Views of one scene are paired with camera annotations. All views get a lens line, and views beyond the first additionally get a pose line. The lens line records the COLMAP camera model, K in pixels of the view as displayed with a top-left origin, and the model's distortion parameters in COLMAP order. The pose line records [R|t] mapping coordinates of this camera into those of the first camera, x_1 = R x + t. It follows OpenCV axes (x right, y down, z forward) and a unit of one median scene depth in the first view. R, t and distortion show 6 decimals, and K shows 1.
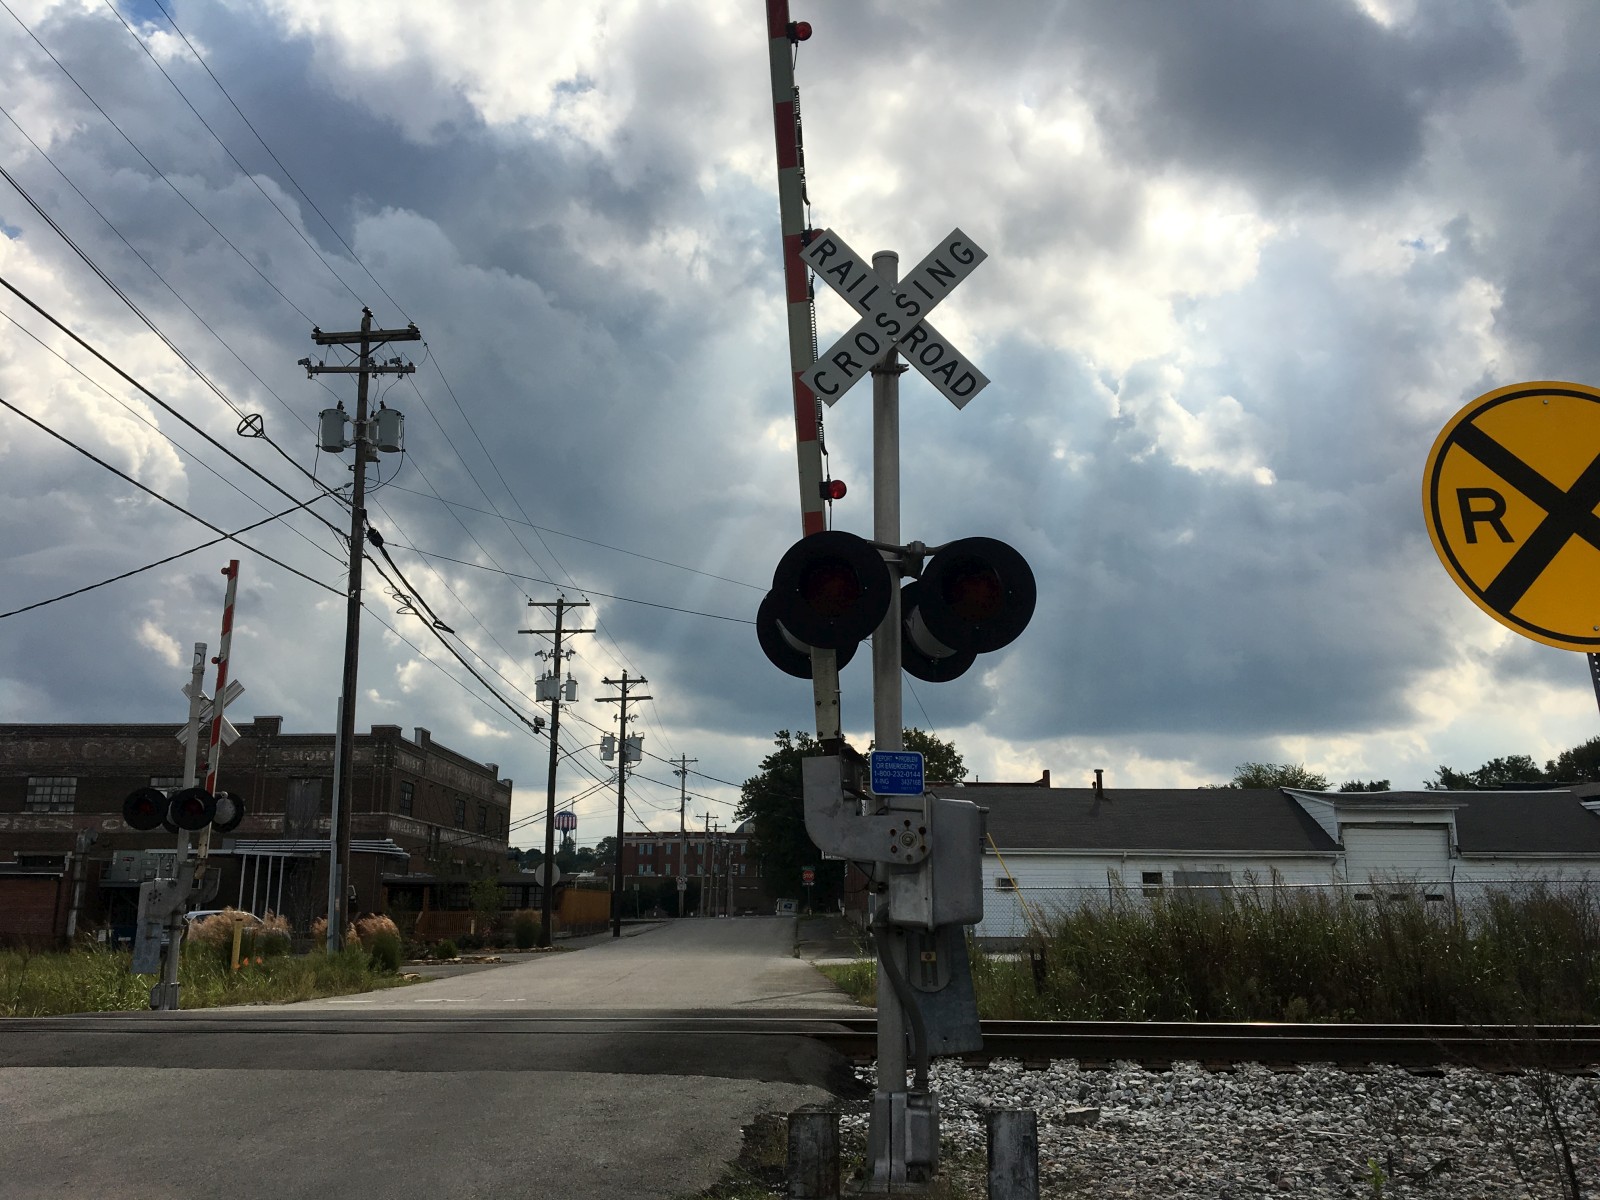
lens RADIAL K [[1352.7, 0, 777.9], [0, 1352.7, 600.4], [0, 0, 1]] dist [0.113389, -0.176688]
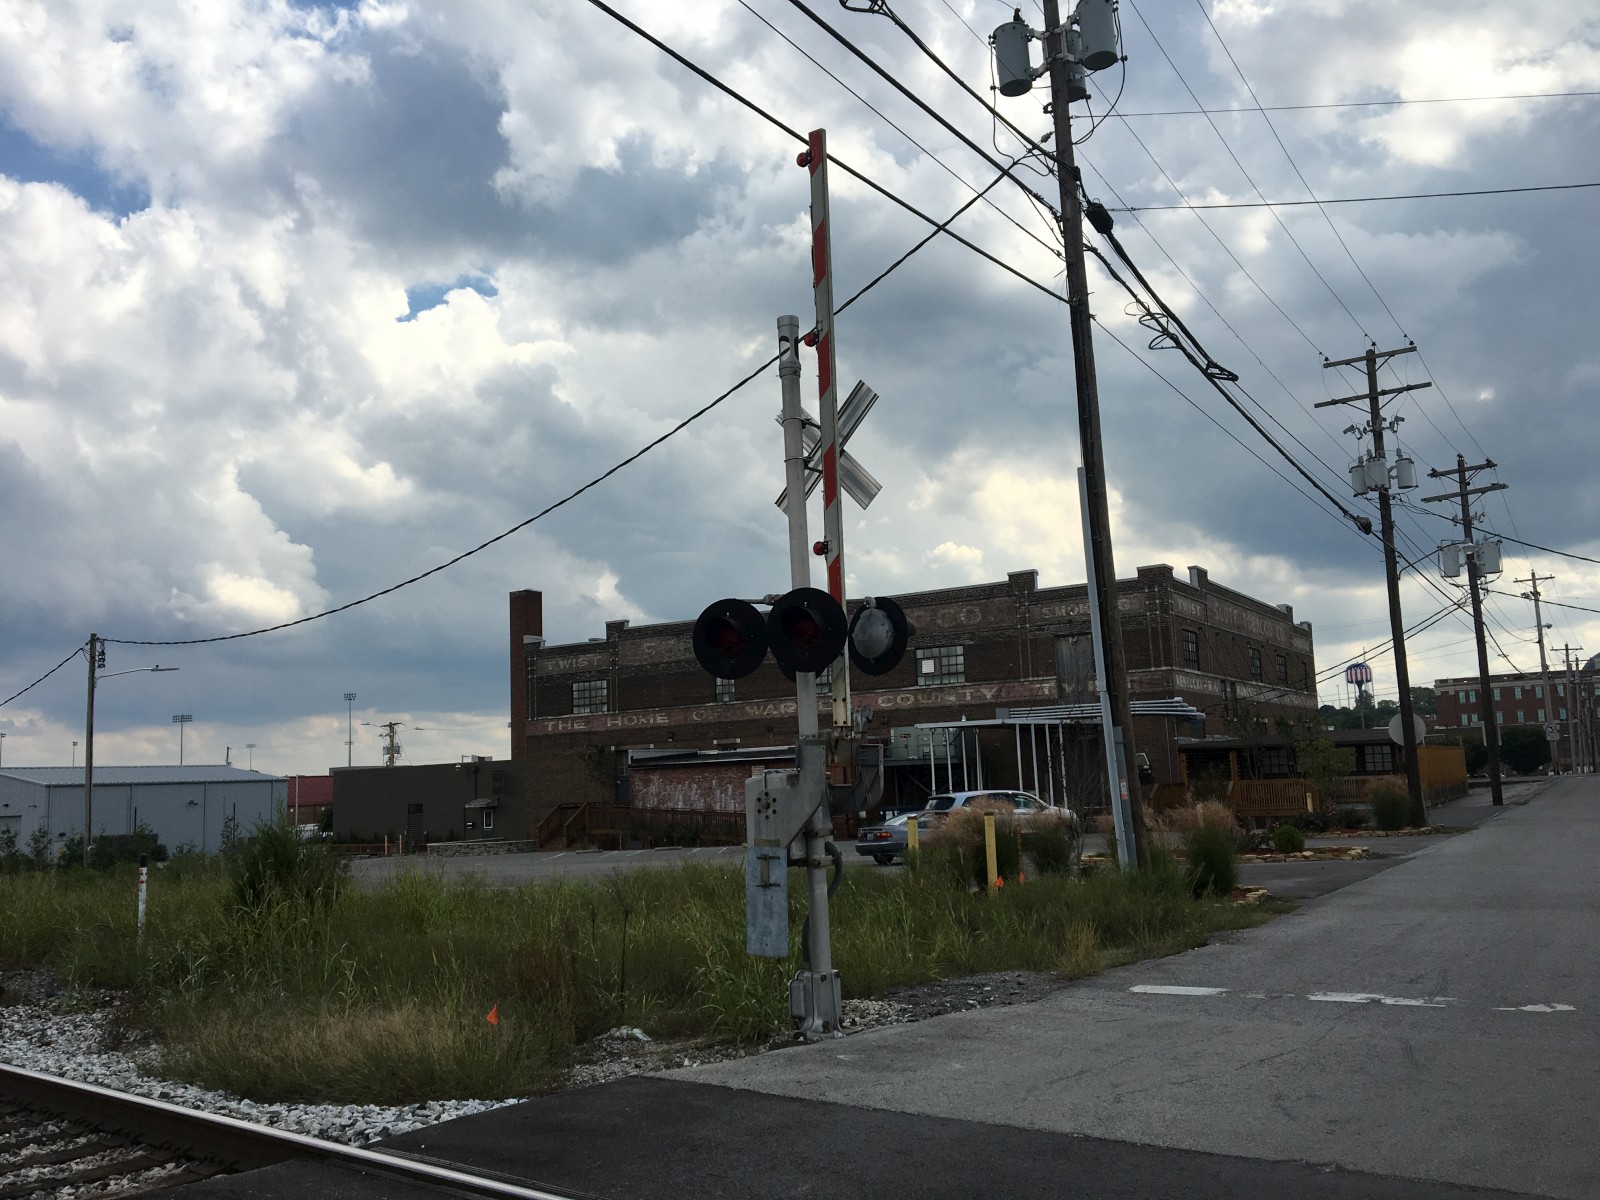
lens RADIAL K [[1338.4, 0, 803.6], [0, 1338.4, 610.1], [0, 0, 1]] dist [0.059882, -0.086887]
pose [[0.855561, -0.104761, -0.506991, -0.085119], [0.156114, 0.985932, 0.059722, 0.054649], [0.493602, -0.130245, 0.859880, 0.275878]]
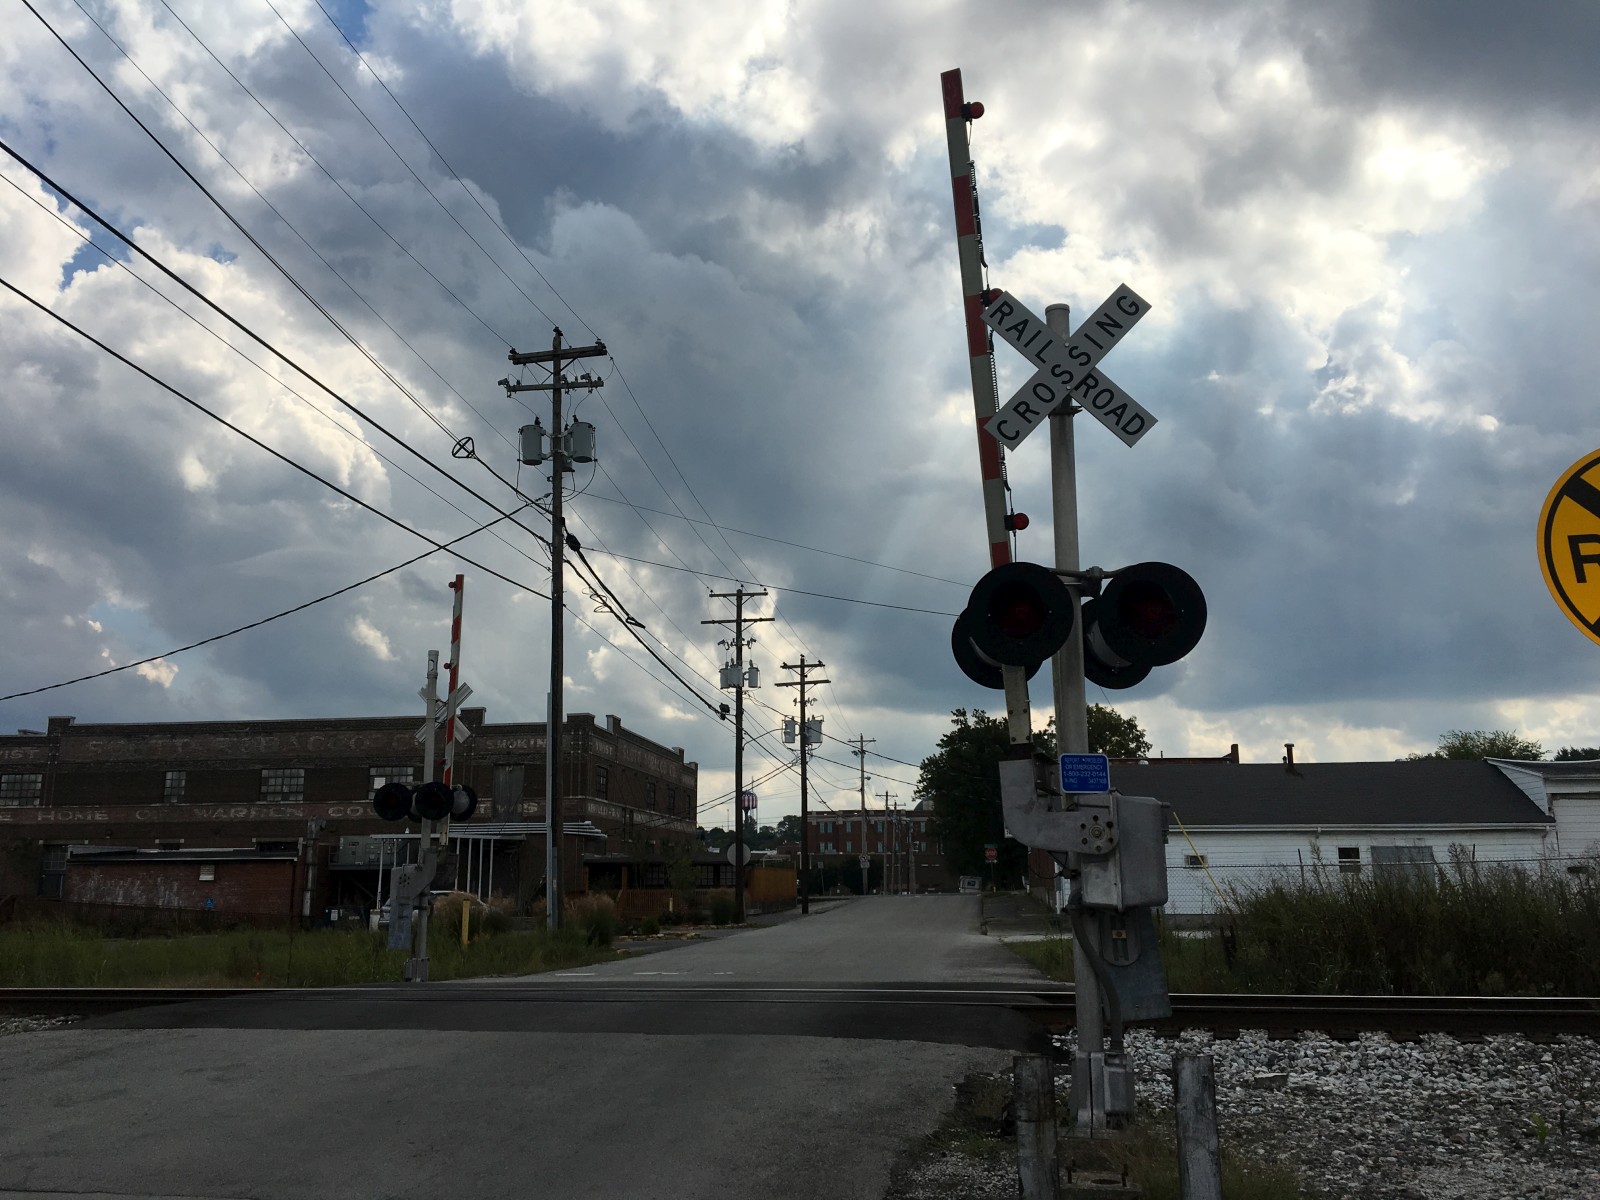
lens RADIAL K [[1352.7, 0, 777.9], [0, 1352.7, 600.4], [0, 0, 1]] dist [0.113389, -0.176688]
pose [[0.991545, -0.034694, -0.125038, -0.003164], [0.036703, 0.999231, 0.013801, -0.007141], [0.124463, -0.018274, 0.992056, -0.026601]]
